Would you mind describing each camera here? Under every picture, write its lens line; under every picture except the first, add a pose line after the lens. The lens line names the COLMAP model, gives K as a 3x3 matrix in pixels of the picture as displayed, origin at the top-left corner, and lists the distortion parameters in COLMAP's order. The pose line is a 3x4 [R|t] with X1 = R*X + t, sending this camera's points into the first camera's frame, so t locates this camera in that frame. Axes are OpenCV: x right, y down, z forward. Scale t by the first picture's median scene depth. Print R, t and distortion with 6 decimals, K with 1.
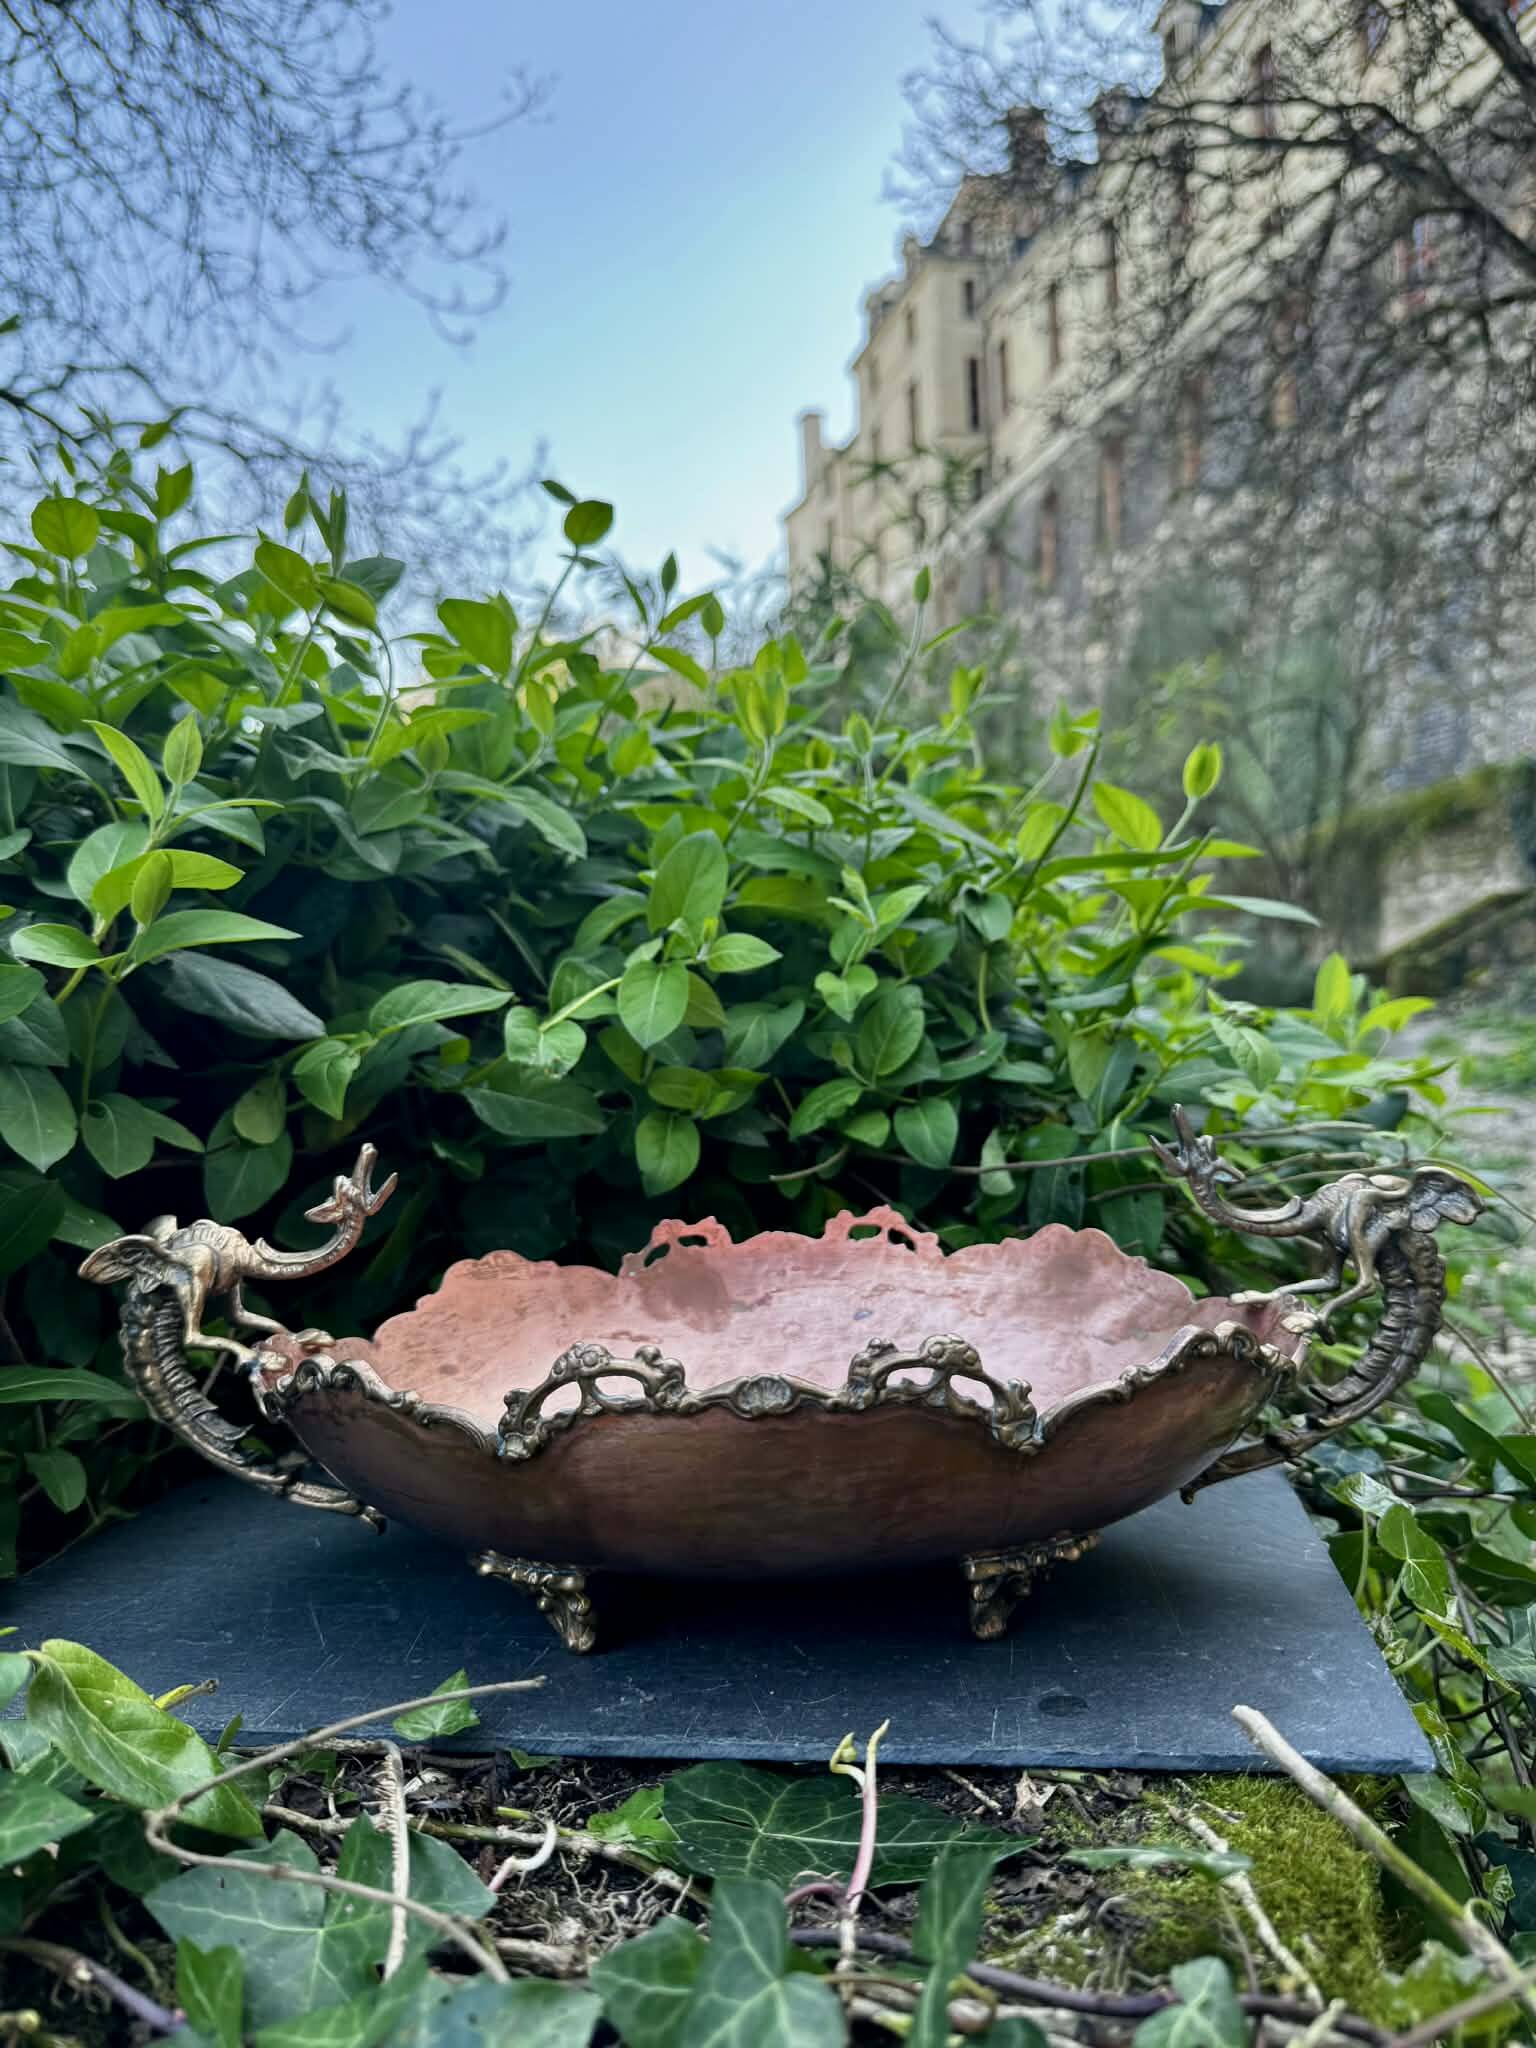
lens RADIAL K [[1600.3, 0, 771.5], [0, 1600.3, 1017.7], [0, 0, 1]] dist [-0.001320, -0.013384]
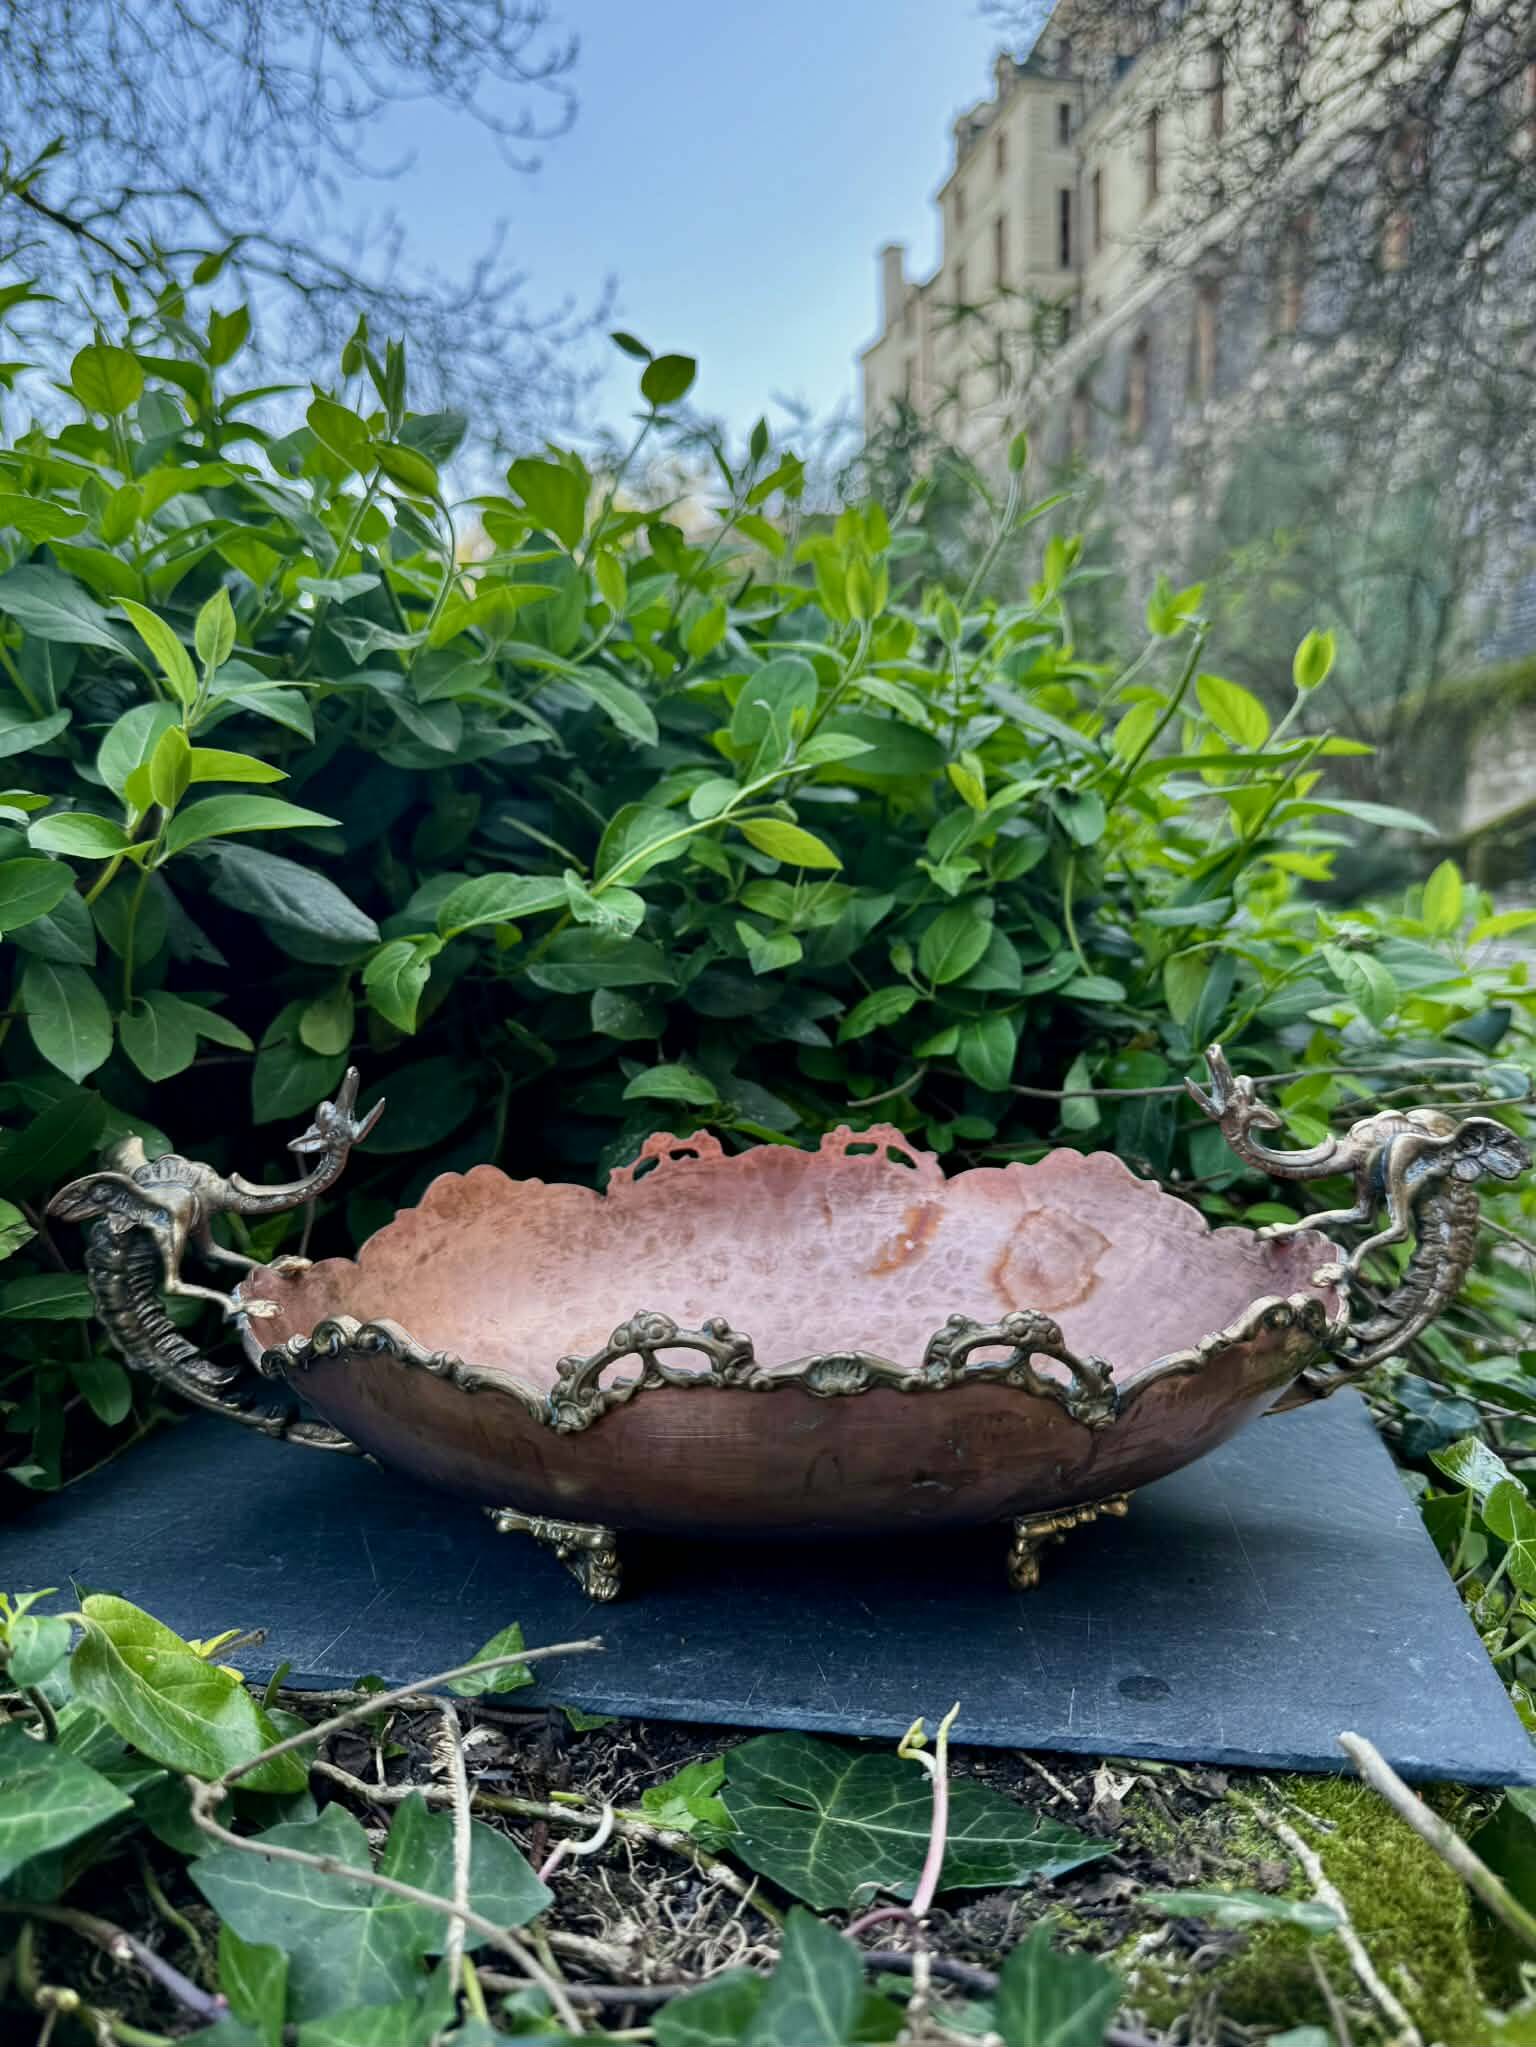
lens RADIAL K [[1613.7, 0, 768.0], [0, 1613.7, 1023.5], [0, 0, 1]] dist [-0.018654, 0.004762]
pose [[0.998859, 0.030346, -0.036871, -0.007326], [-0.026910, 0.995545, 0.090365, -0.018252], [0.039449, -0.089270, 0.995226, 0.031349]]
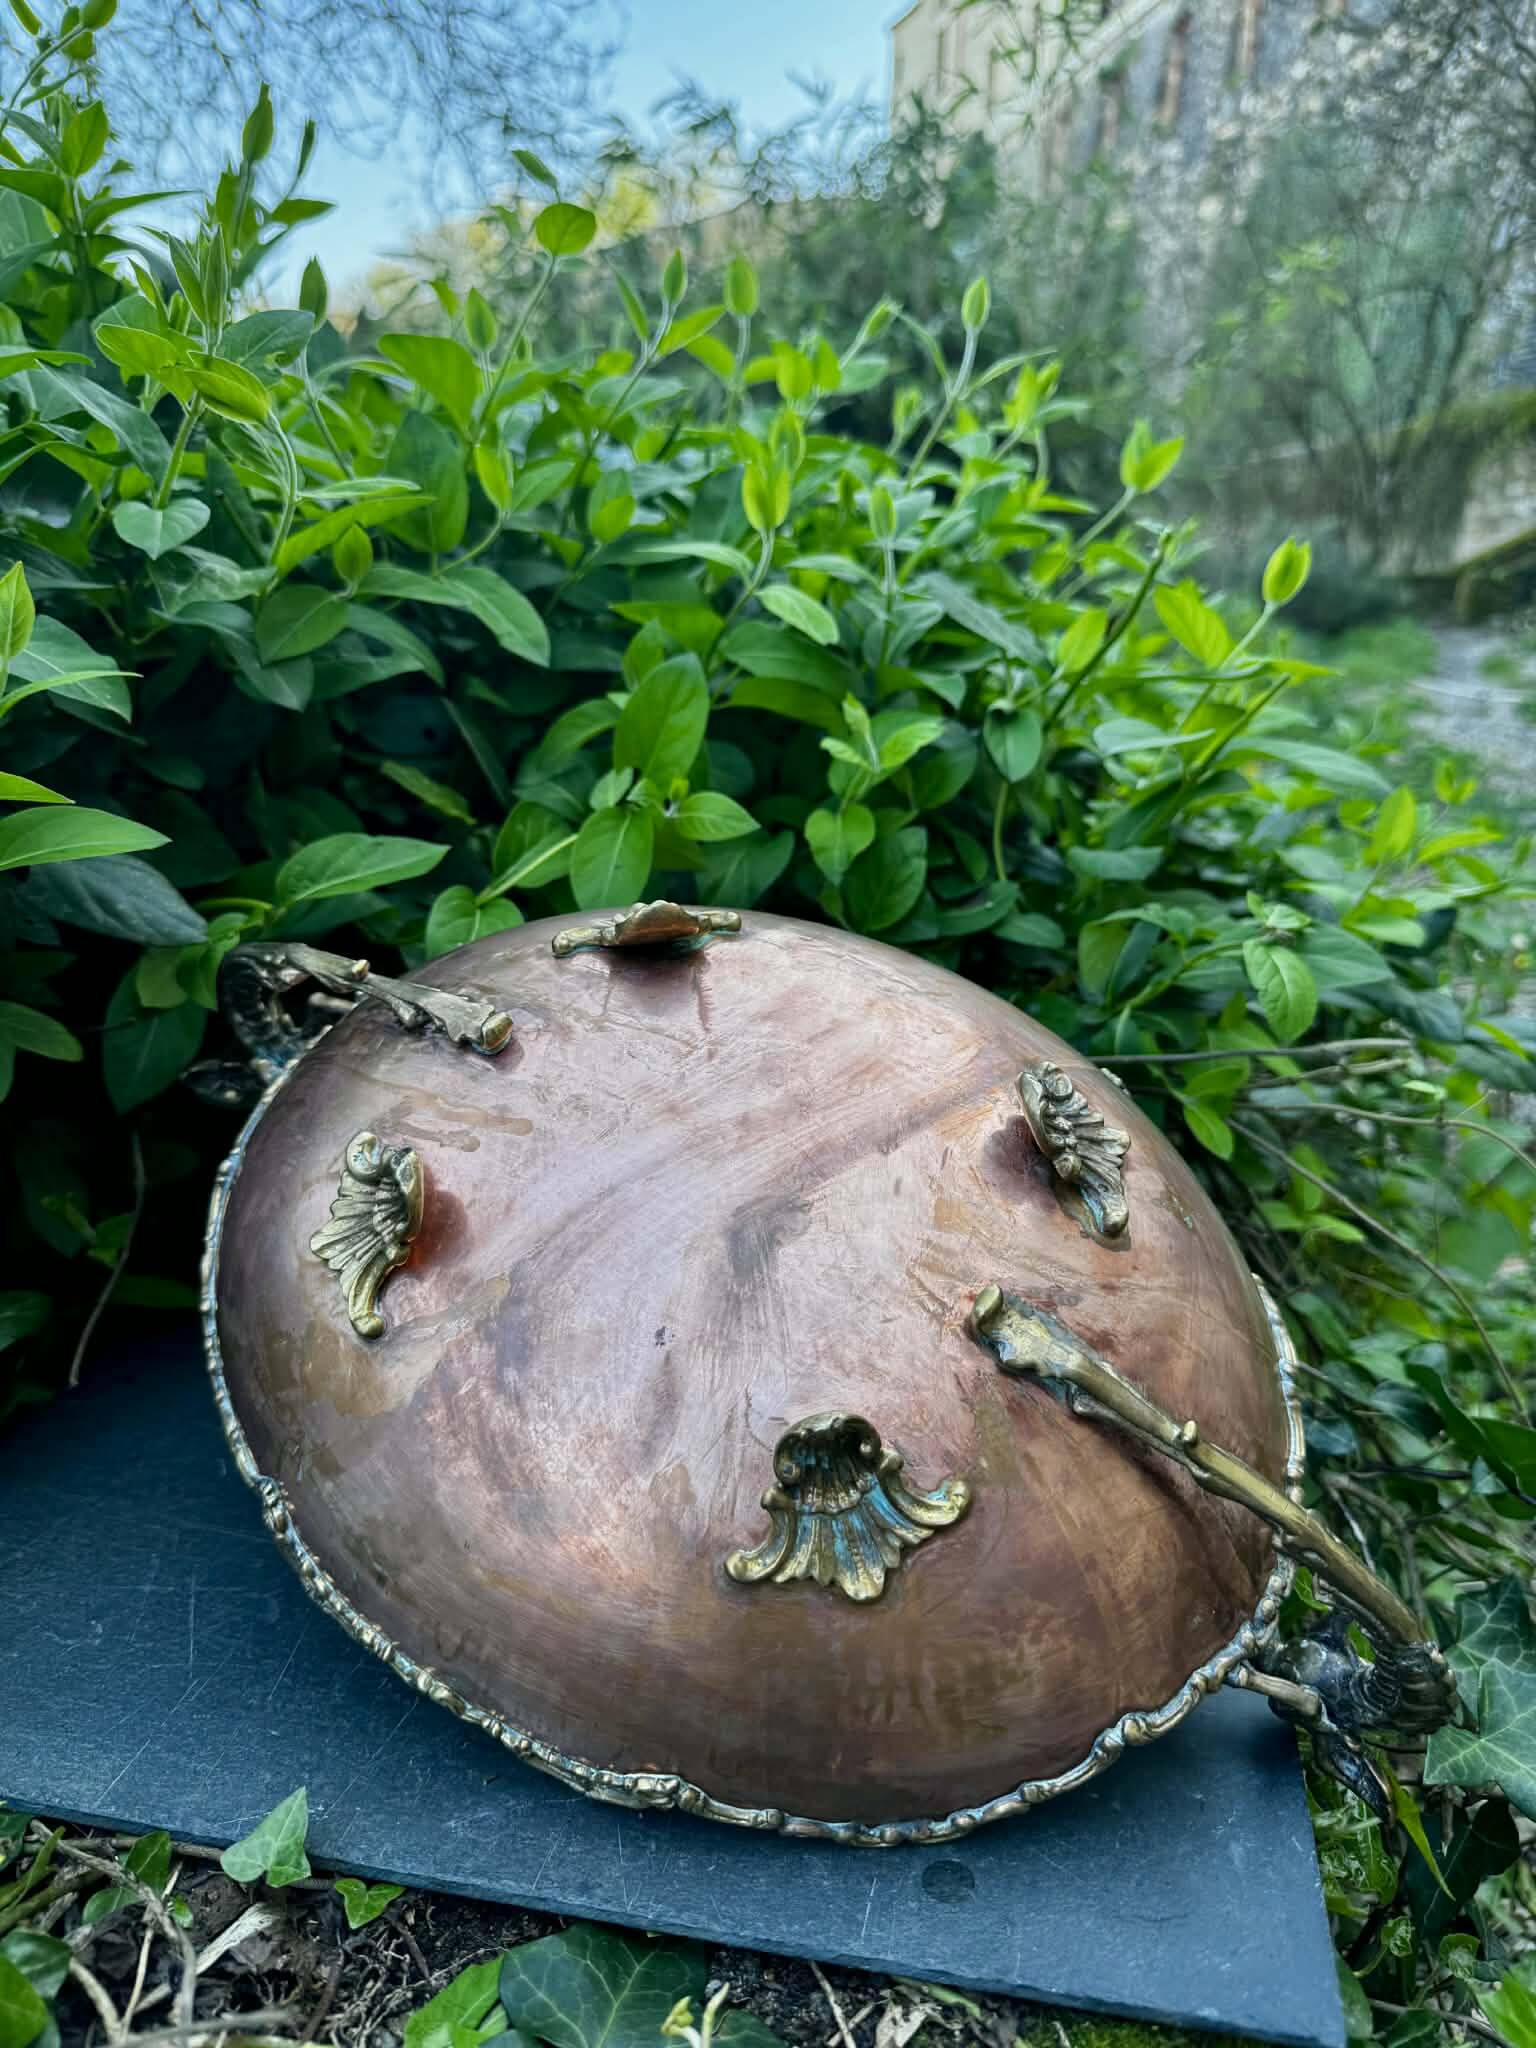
lens RADIAL K [[1500.6, 0, 771.0], [0, 1500.6, 1021.3], [0, 0, 1]] dist [-0.016368, -0.001044]
pose [[0.997263, 0.068627, -0.027518, 0.029670], [-0.057943, 0.956571, 0.285683, -0.116664], [0.045929, -0.283306, 0.957929, 0.132650]]
